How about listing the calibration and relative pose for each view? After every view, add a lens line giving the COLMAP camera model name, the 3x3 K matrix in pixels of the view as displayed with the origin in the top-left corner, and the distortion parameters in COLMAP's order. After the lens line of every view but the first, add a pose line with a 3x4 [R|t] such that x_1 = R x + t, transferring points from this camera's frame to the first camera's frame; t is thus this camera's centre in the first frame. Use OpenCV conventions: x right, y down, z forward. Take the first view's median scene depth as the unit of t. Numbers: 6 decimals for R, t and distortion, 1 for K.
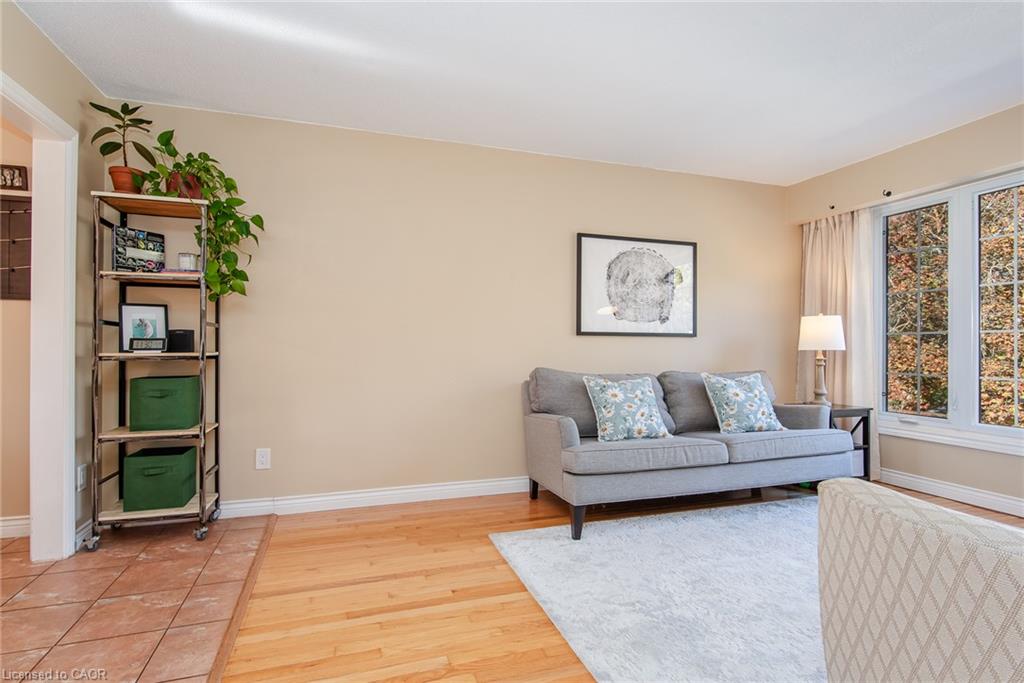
lens RADIAL K [[513.4, 0, 510.0], [0, 513.4, 342.6], [0, 0, 1]] dist [-0.003566, -0.000890]
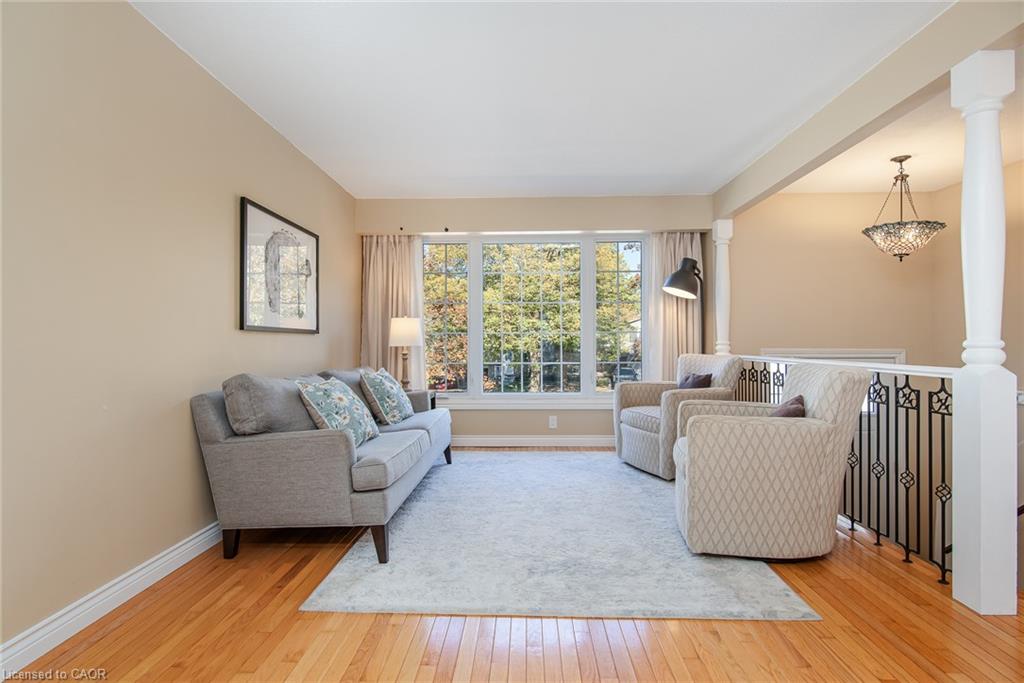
lens RADIAL K [[513.4, 0, 510.0], [0, 513.4, 342.6], [0, 0, 1]] dist [-0.003566, -0.000890]
pose [[0.344397, -0.002972, 0.938820, -0.490675], [-0.002634, 0.999988, 0.004132, 0.000715], [-0.938821, -0.003896, 0.344385, 0.388457]]
